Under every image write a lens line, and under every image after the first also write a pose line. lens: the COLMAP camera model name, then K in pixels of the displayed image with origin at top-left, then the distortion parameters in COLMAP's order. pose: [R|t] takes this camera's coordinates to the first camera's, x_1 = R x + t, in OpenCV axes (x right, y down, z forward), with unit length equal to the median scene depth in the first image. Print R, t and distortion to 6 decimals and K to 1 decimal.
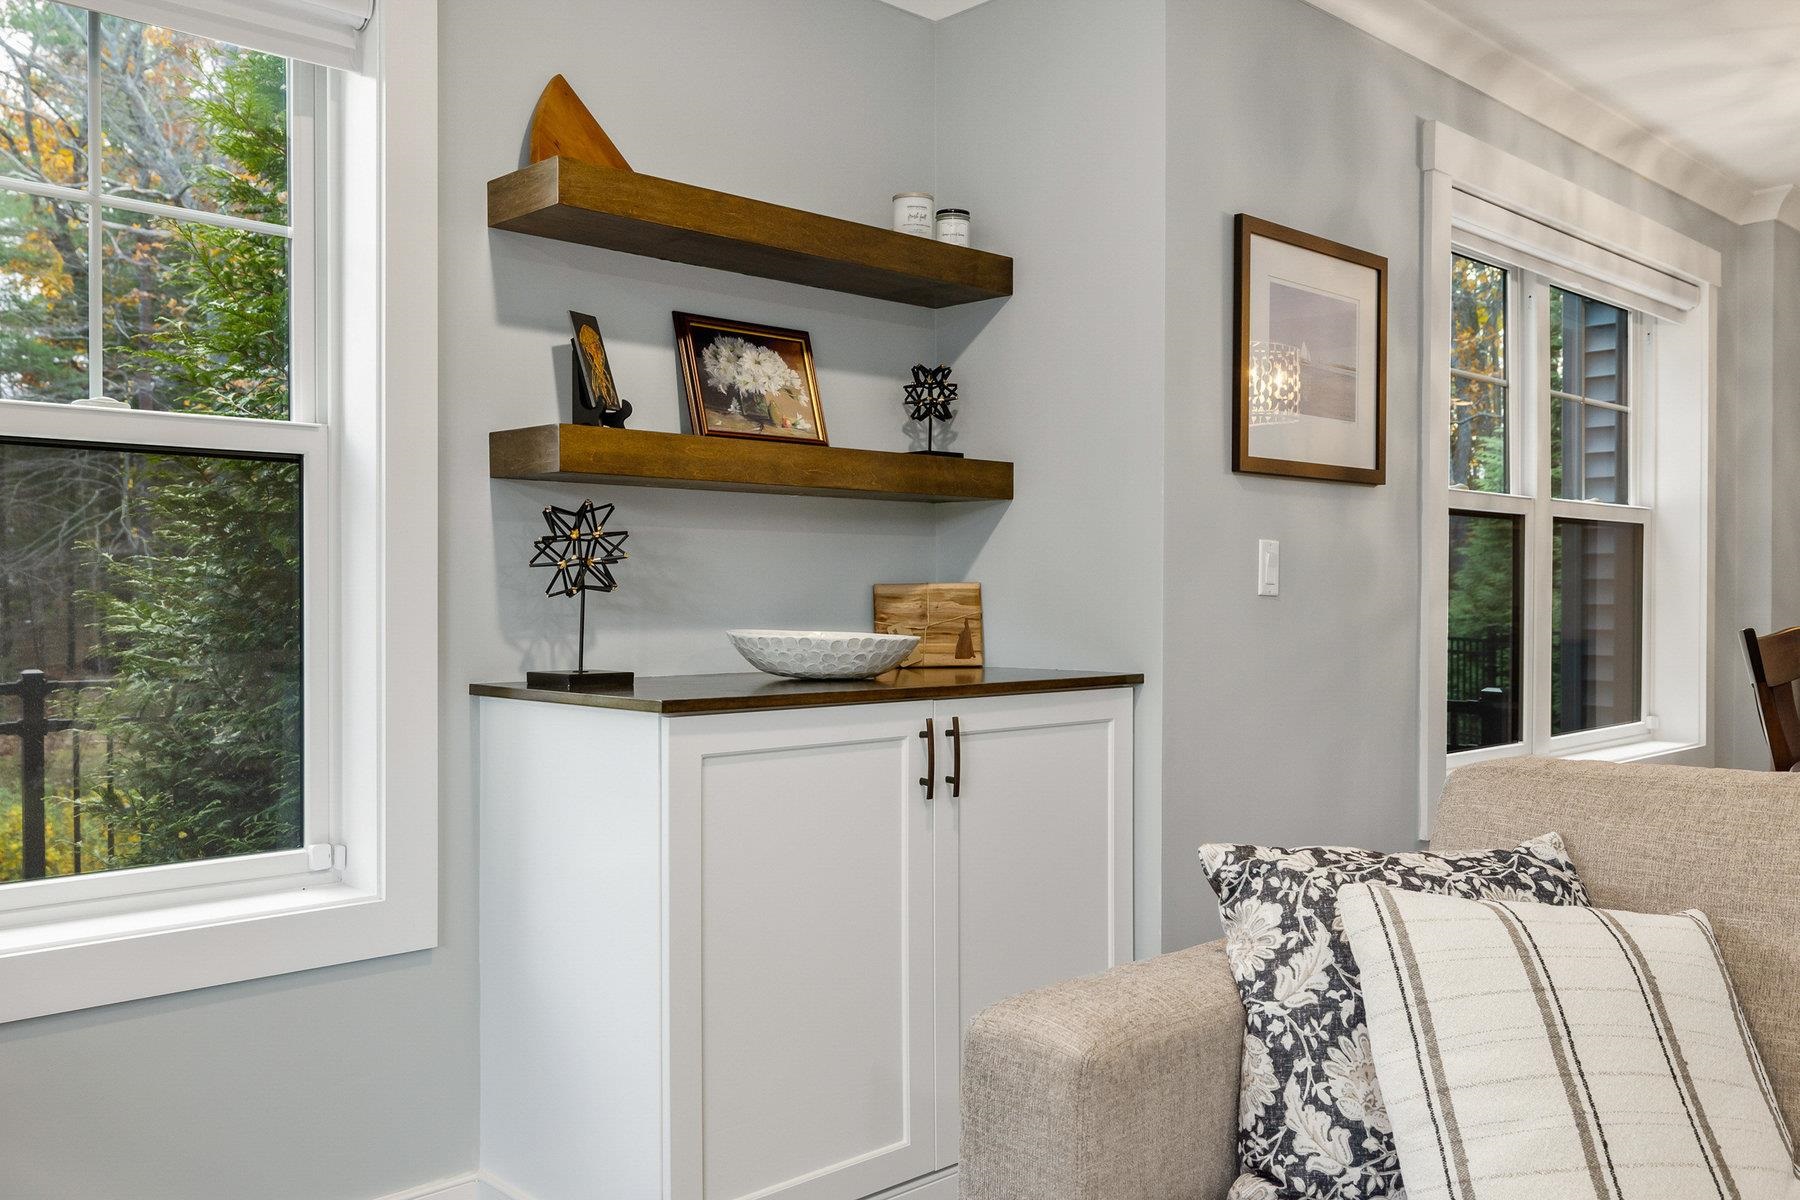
lens RADIAL K [[1484.1, 0, 908.6], [0, 1484.1, 598.4], [0, 0, 1]] dist [0.003762, 0.007557]
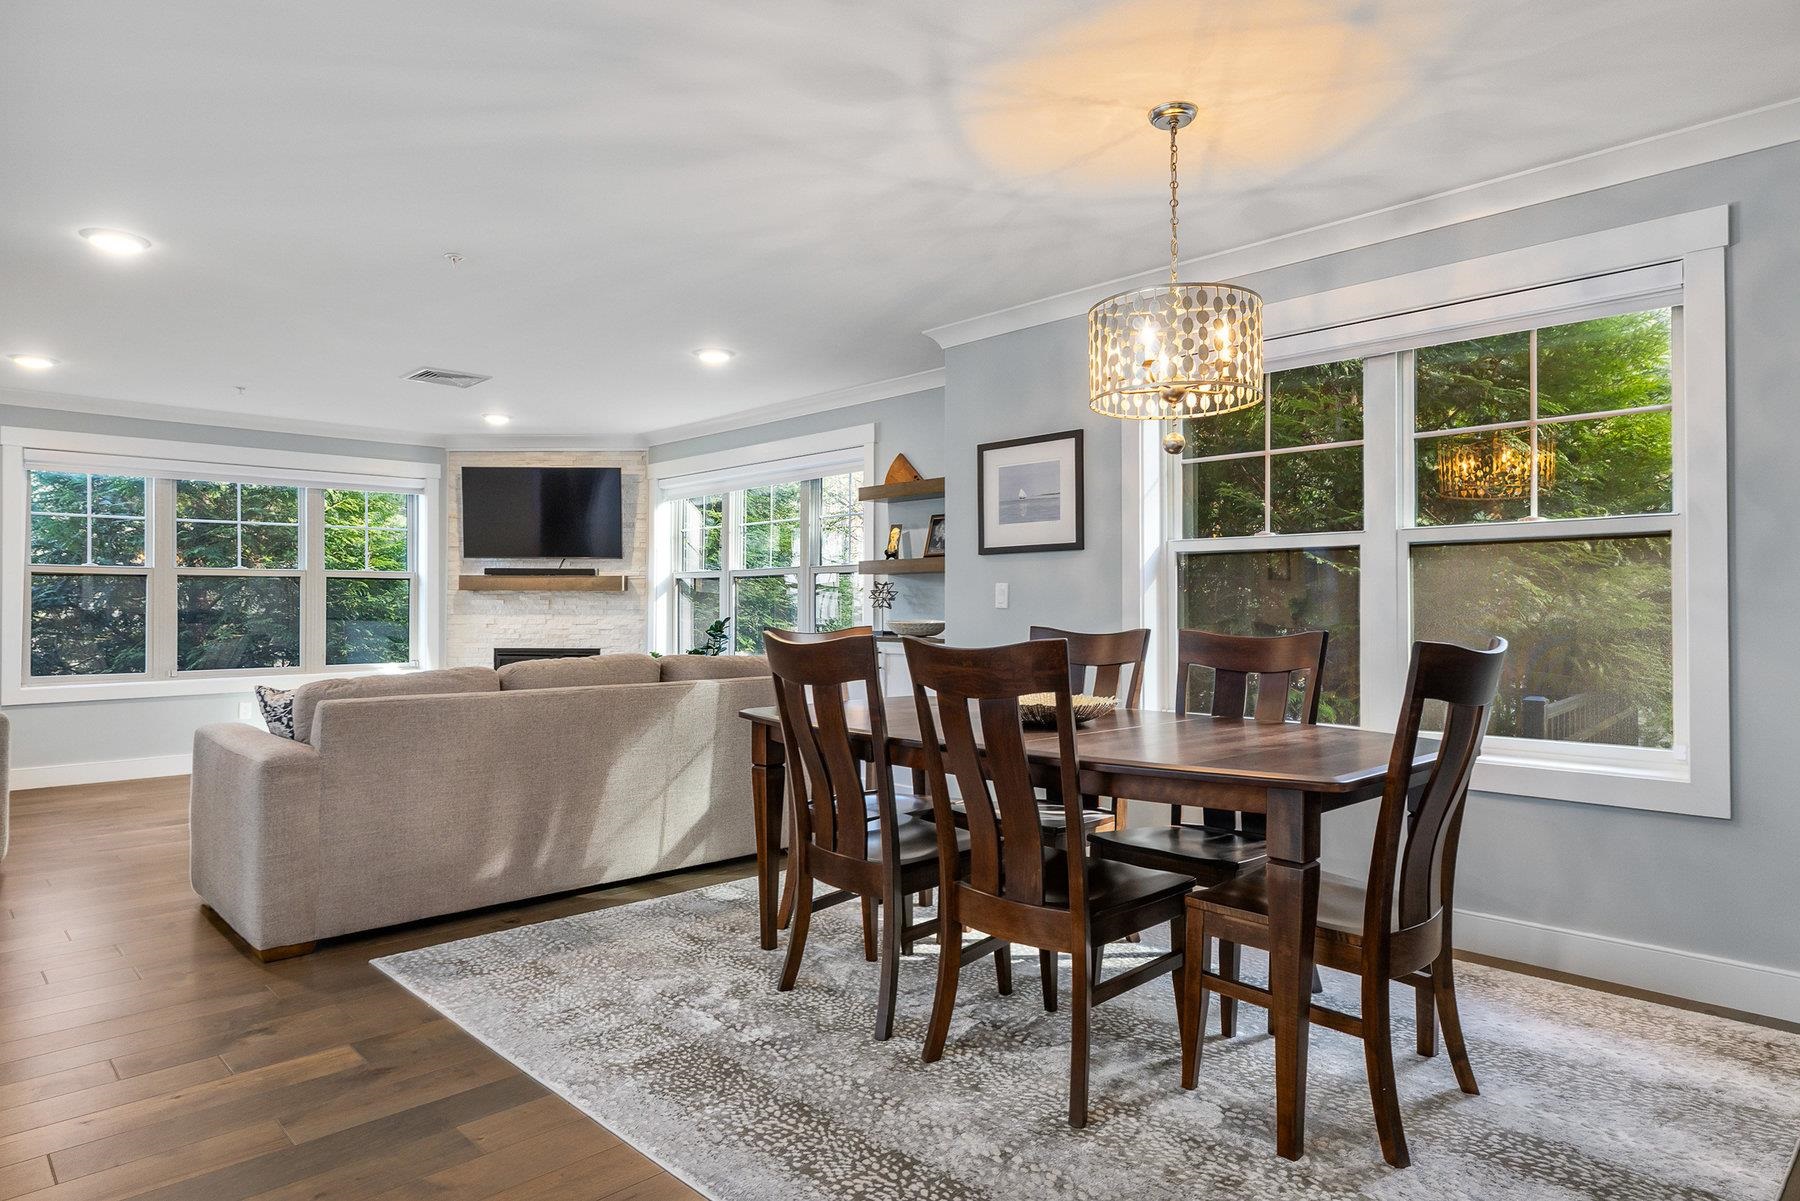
lens RADIAL K [[1051.3, 0, 893.9], [0, 1051.3, 592.6], [0, 0, 1]] dist [-0.001244, -0.002133]
pose [[0.001877, -0.017362, -0.999848, 2.088083], [-0.008406, 0.999814, -0.017377, 0.003465], [0.999963, 0.008437, 0.001731, 0.967545]]
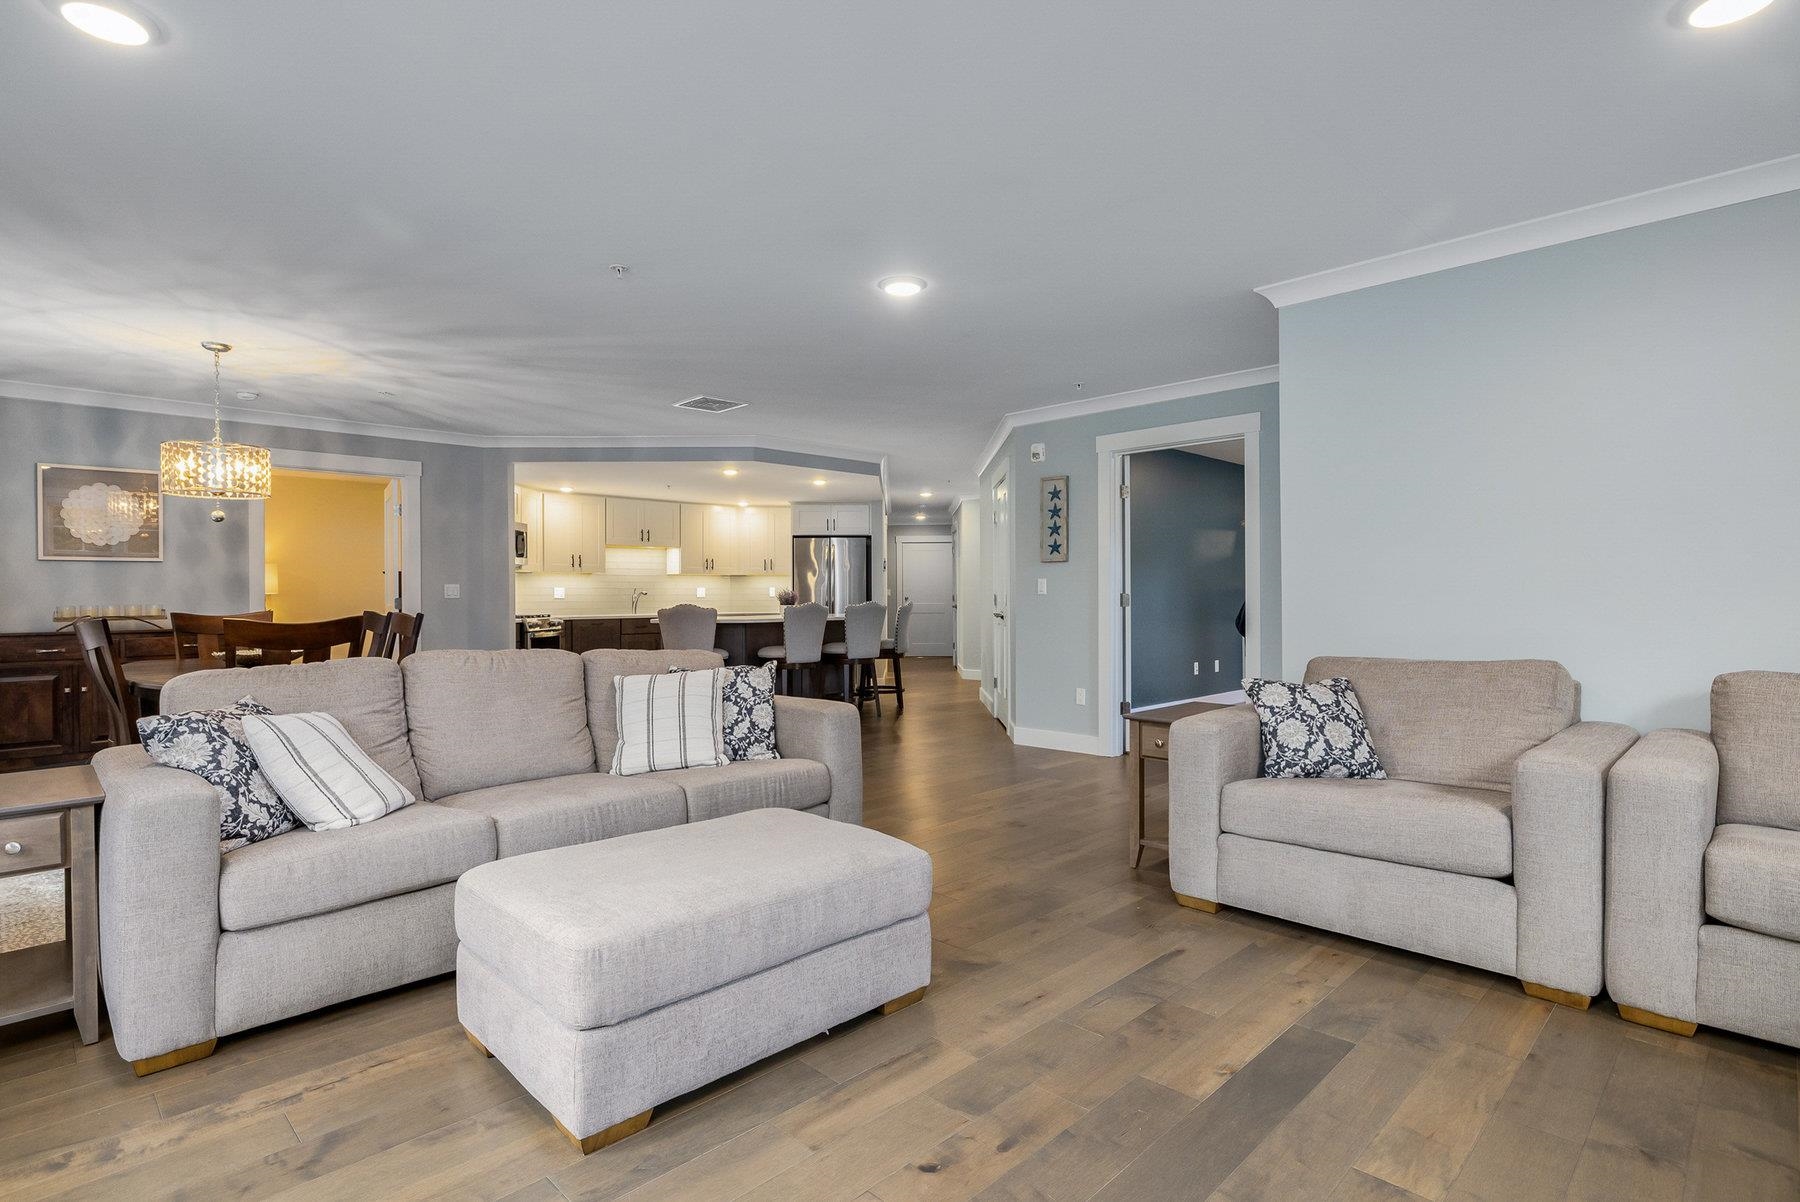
lens RADIAL K [[895.8, 0, 889.2], [0, 895.8, 598.5], [0, 0, 1]] dist [-0.009225, 0.002455]
pose [[-0.018209, -0.007210, 0.999808, -0.747167], [0.015179, 0.999857, 0.007487, 0.000257], [-0.999719, 0.015312, -0.018097, -0.034809]]
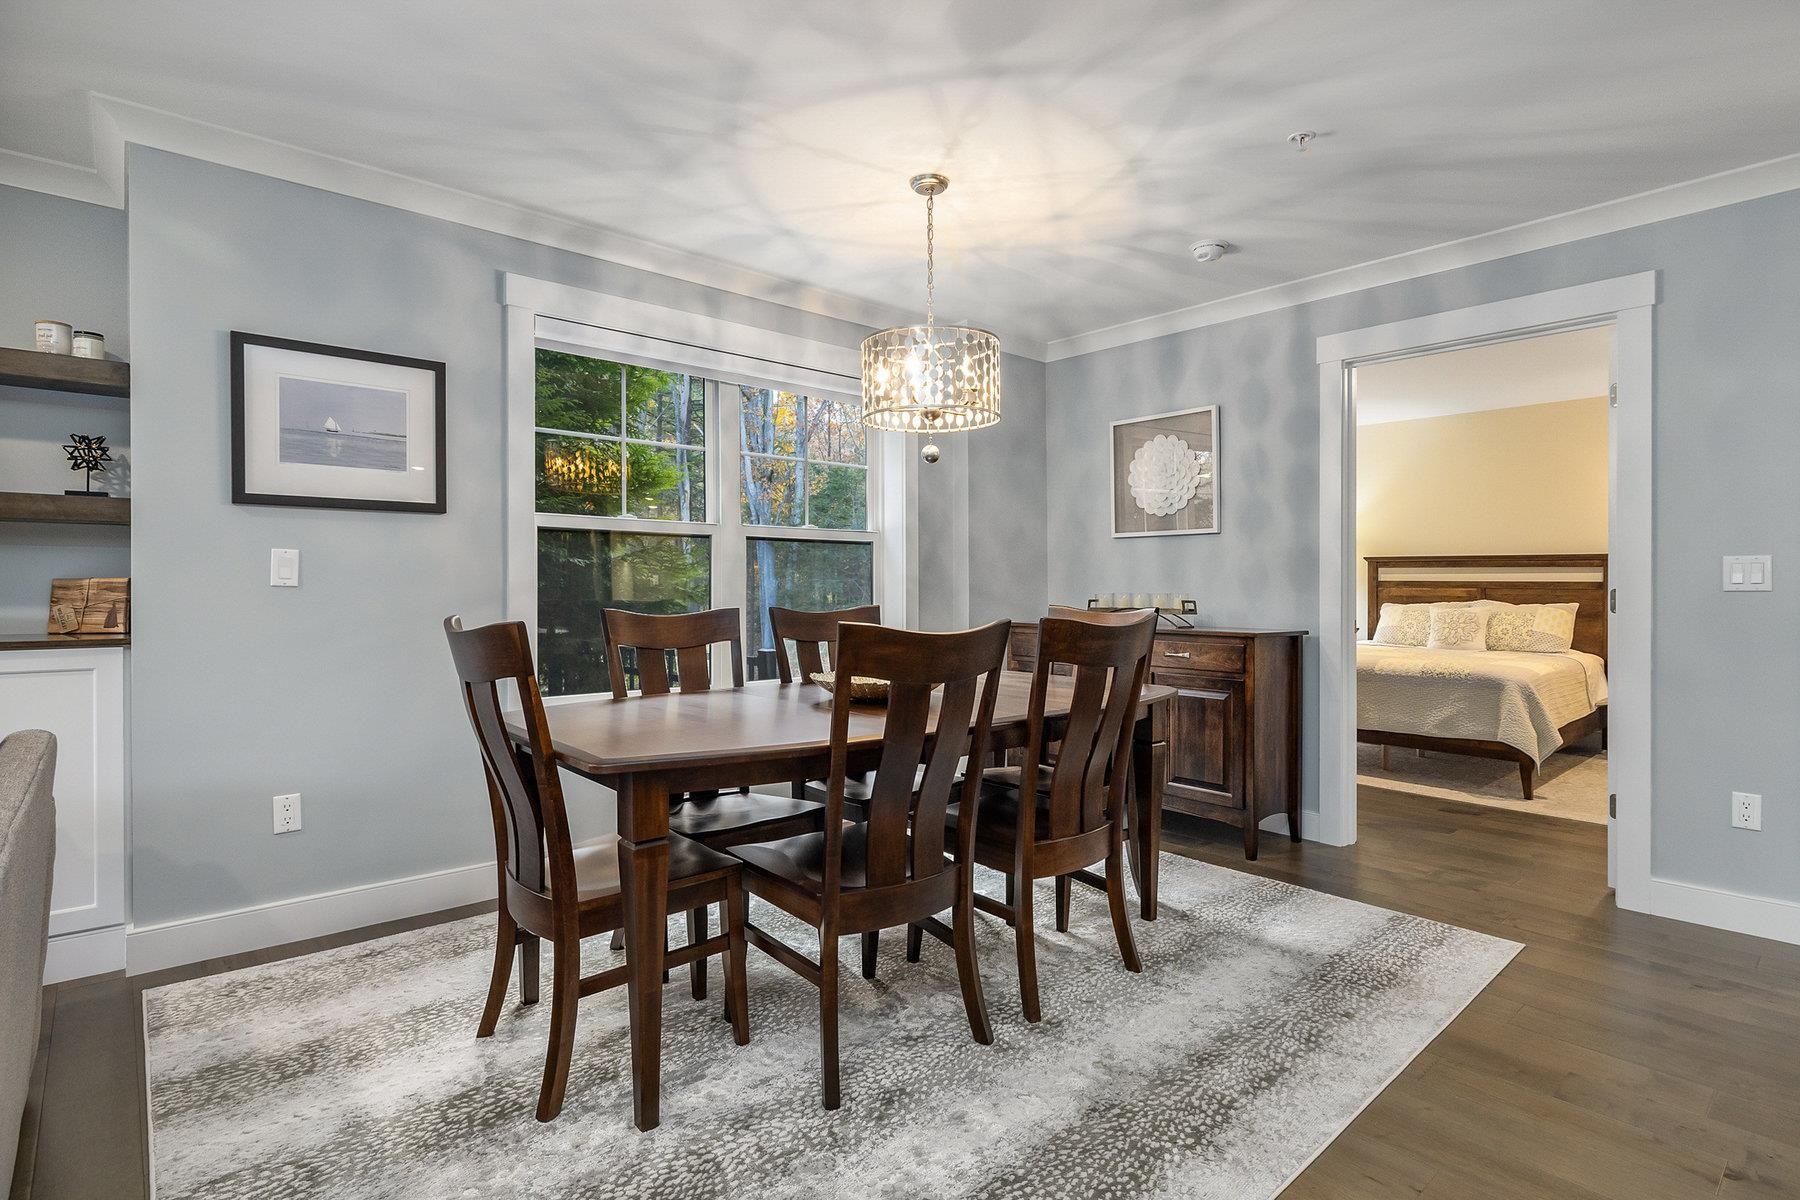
lens RADIAL K [[895.8, 0, 908.5], [0, 895.8, 586.4], [0, 0, 1]] dist [-0.009225, 0.002455]
pose [[0.999259, 0.001531, -0.038449, 1.047436], [-0.001825, 0.999969, -0.007614, 0.004354], [0.038436, 0.007679, 0.999232, 0.146983]]
